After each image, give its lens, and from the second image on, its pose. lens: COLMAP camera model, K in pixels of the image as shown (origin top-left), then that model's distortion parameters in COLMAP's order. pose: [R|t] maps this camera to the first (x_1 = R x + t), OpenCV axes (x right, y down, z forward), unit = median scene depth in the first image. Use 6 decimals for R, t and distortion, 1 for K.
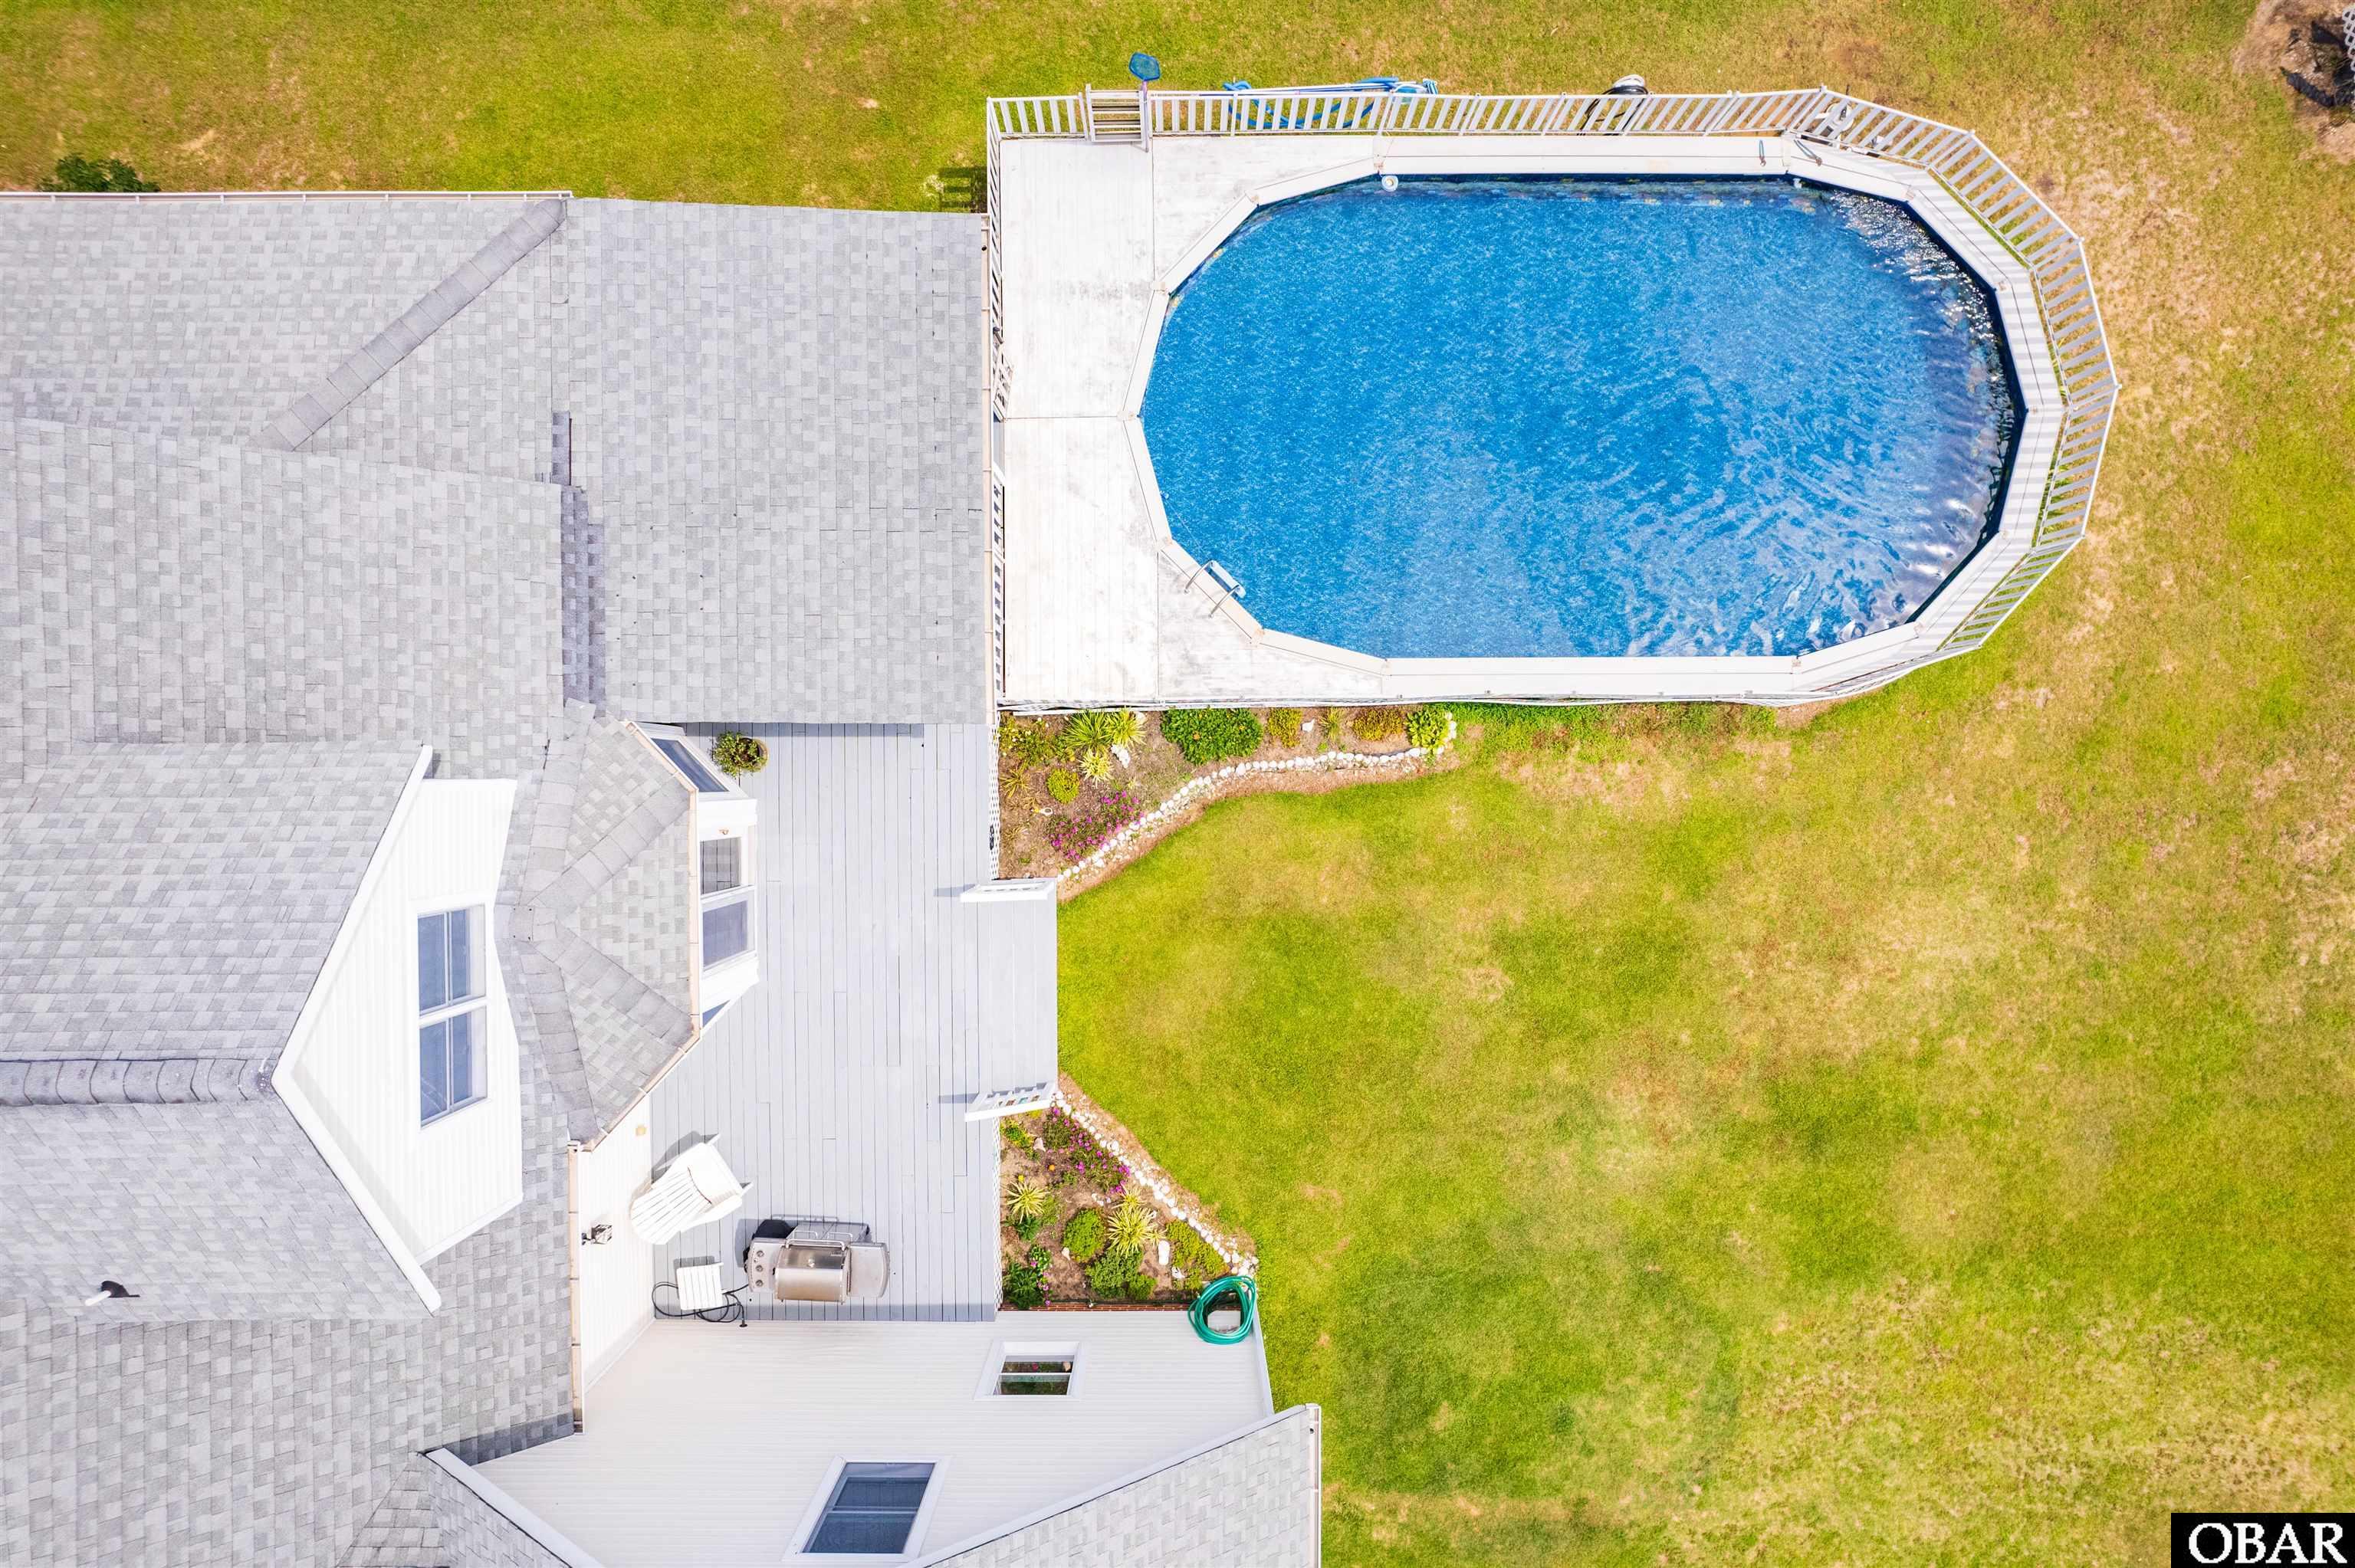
lens RADIAL K [[1498.5, 0, 1178.8], [0, 1498.5, 829.3], [0, 0, 1]] dist [-0.053108, 0.039909]
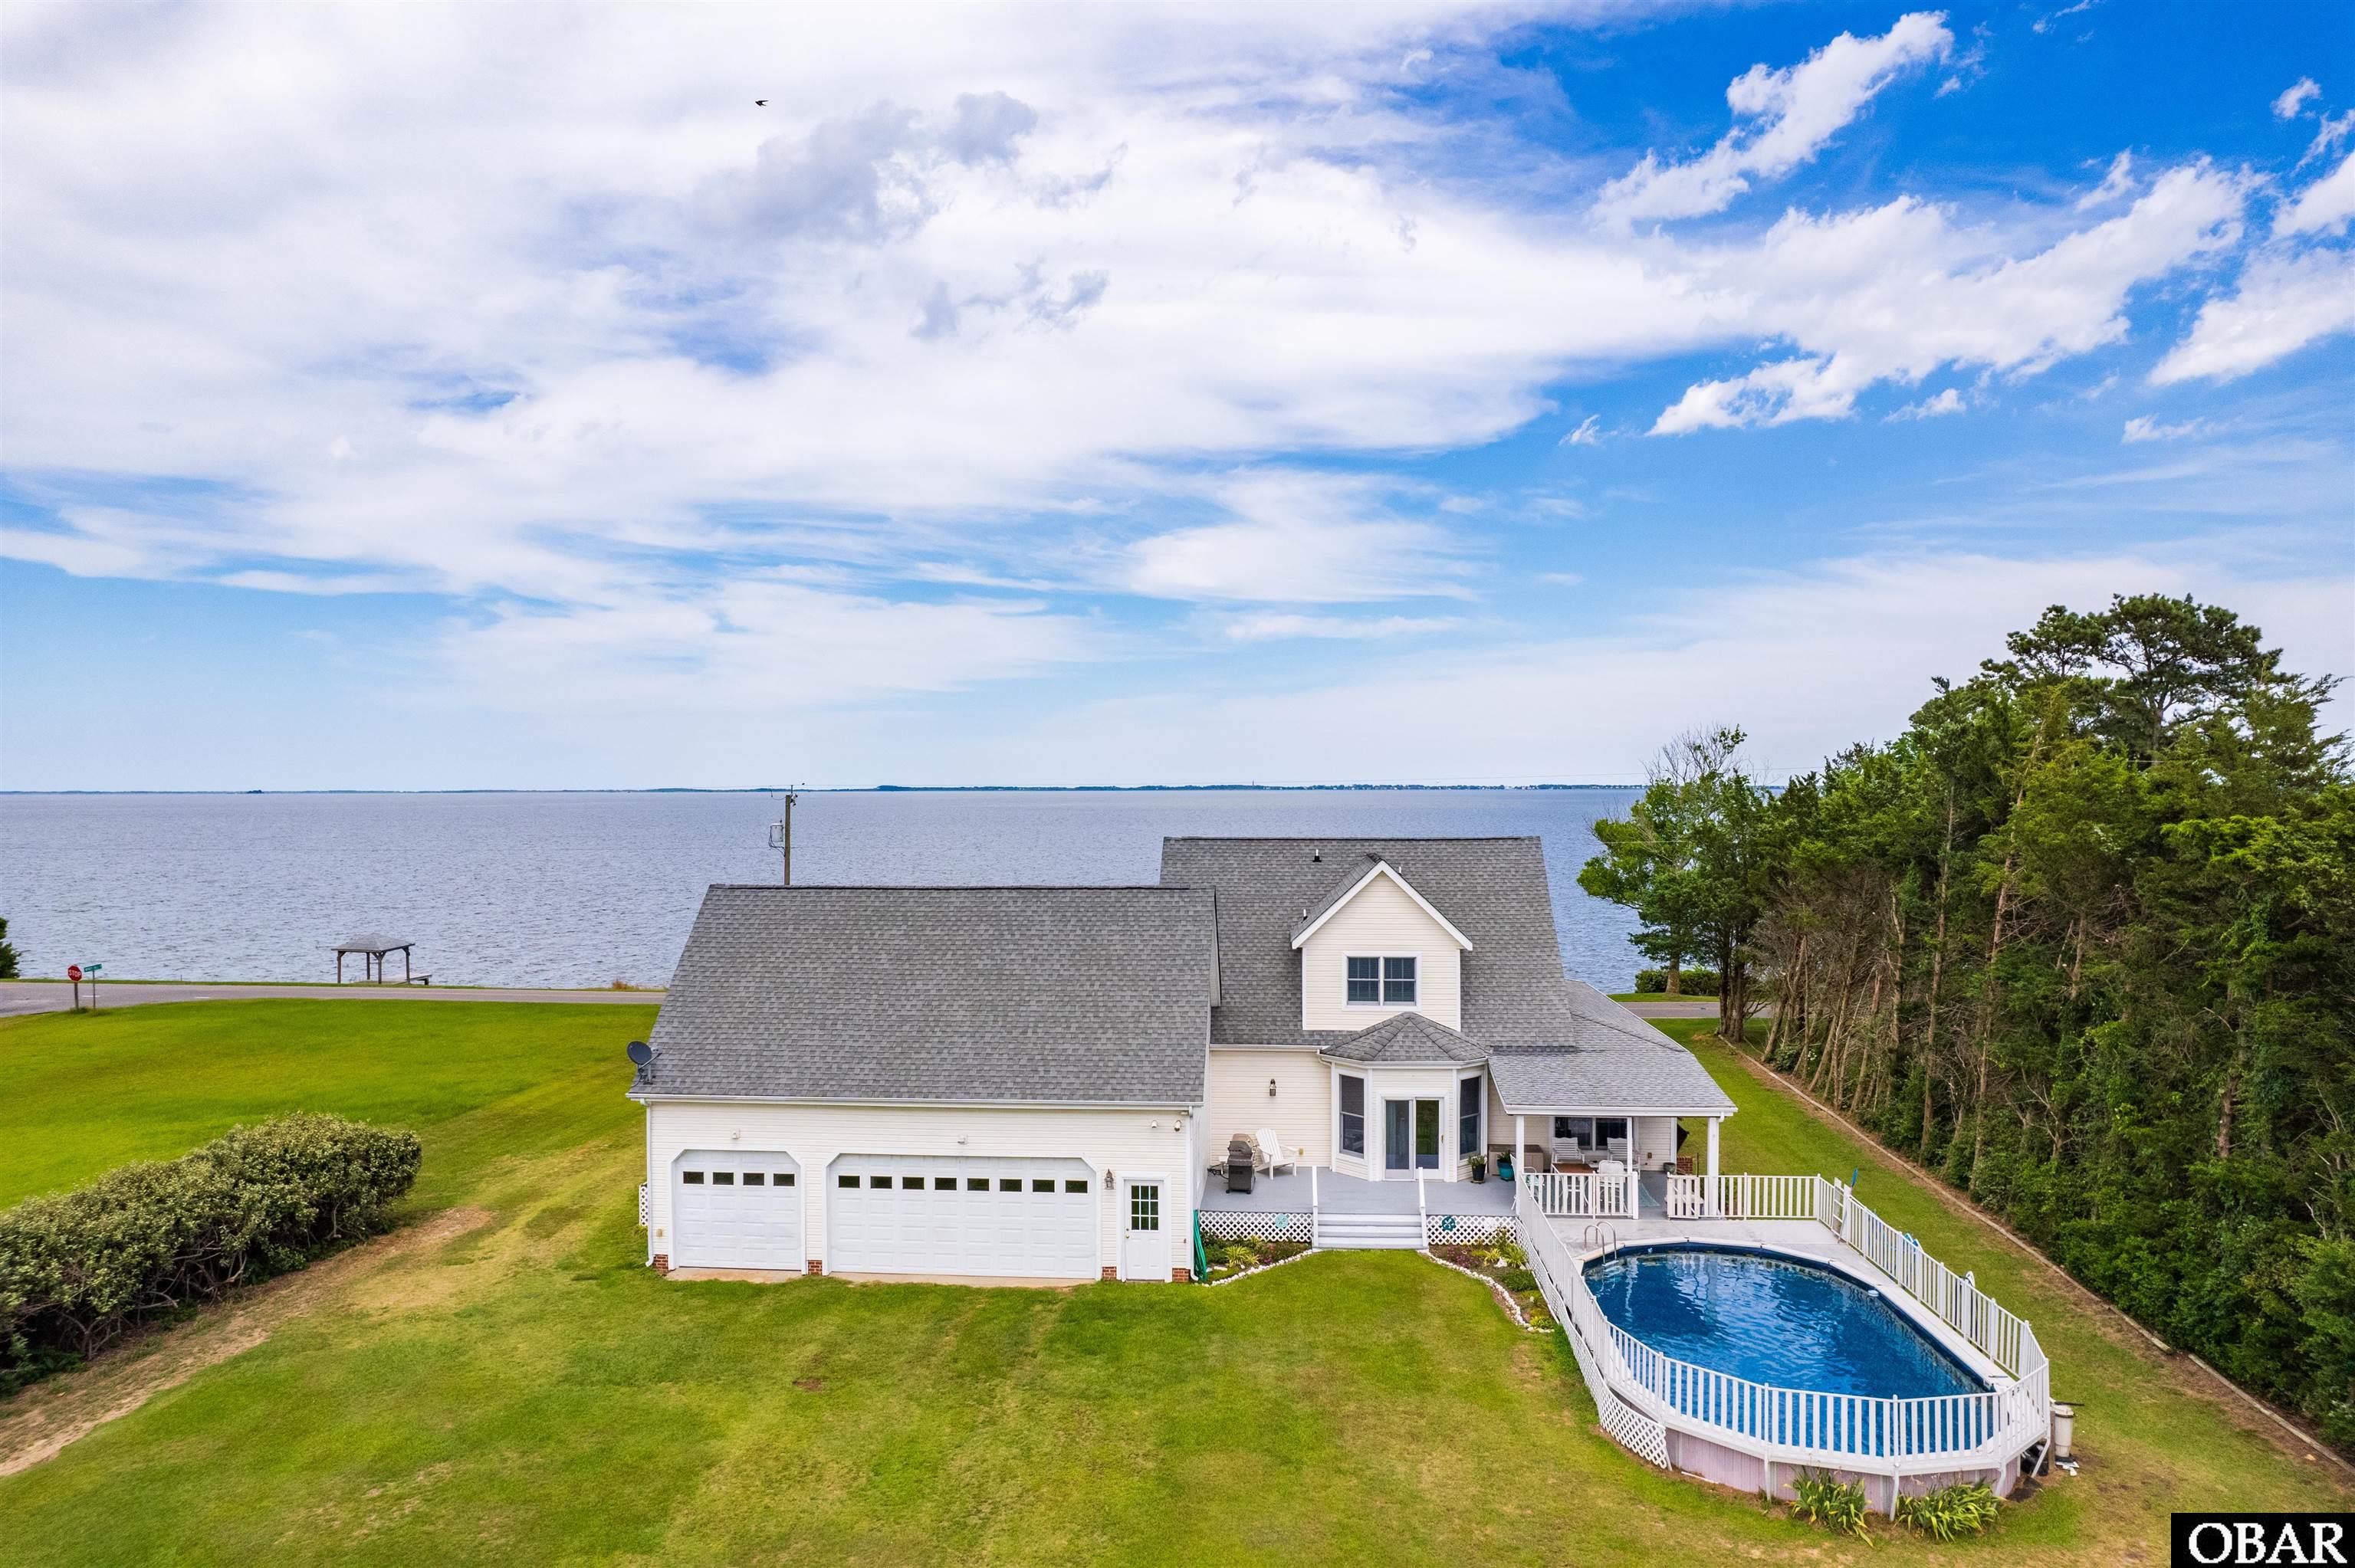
lens RADIAL K [[1498.5, 0, 1178.8], [0, 1498.5, 829.3], [0, 0, 1]] dist [-0.053108, 0.039909]
pose [[-0.086223, 0.006511, -0.996255, 1.763273], [-0.996251, -0.007659, 0.086173, 0.184813], [-0.007069, 0.999949, 0.007147, 0.463122]]
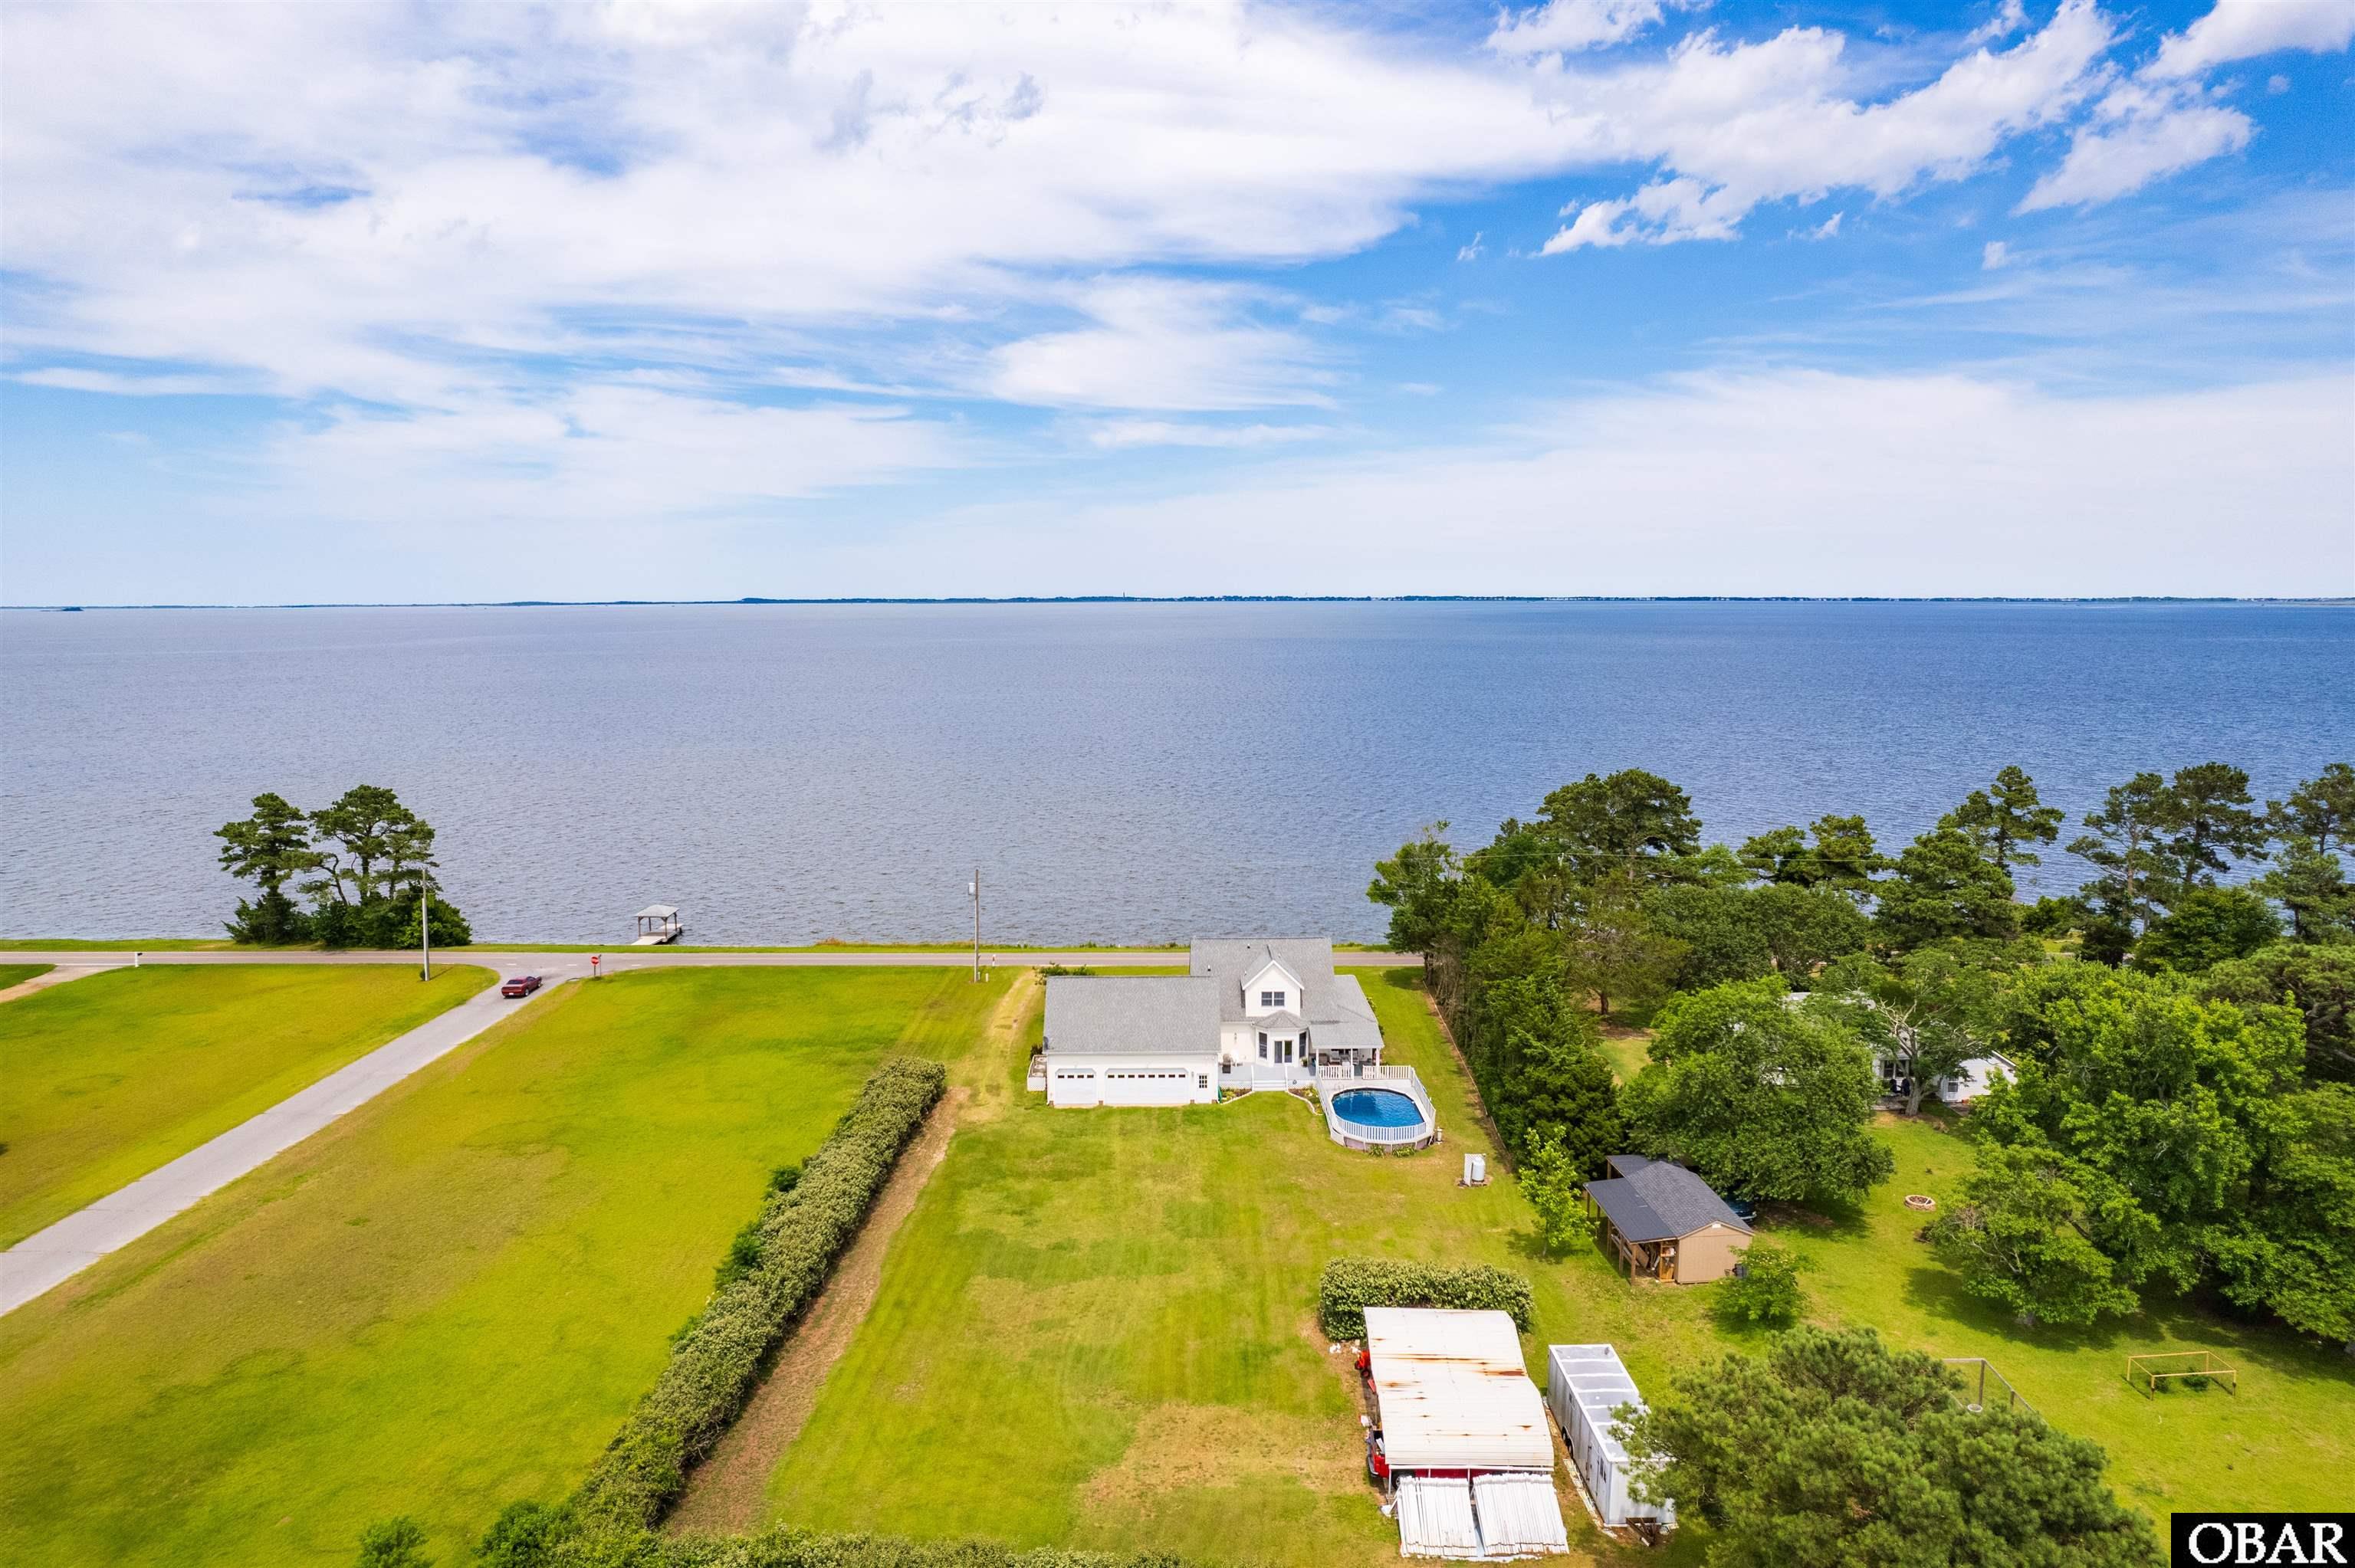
lens RADIAL K [[1491.1, 0, 1206.3], [0, 1491.1, 726.6], [0, 0, 1]] dist [-0.034531, 0.001792]
pose [[0.023627, 0.070027, -0.997265, 5.626221], [-0.999683, -0.007006, -0.024177, 0.506514], [-0.008680, 0.997520, 0.069840, -0.839061]]
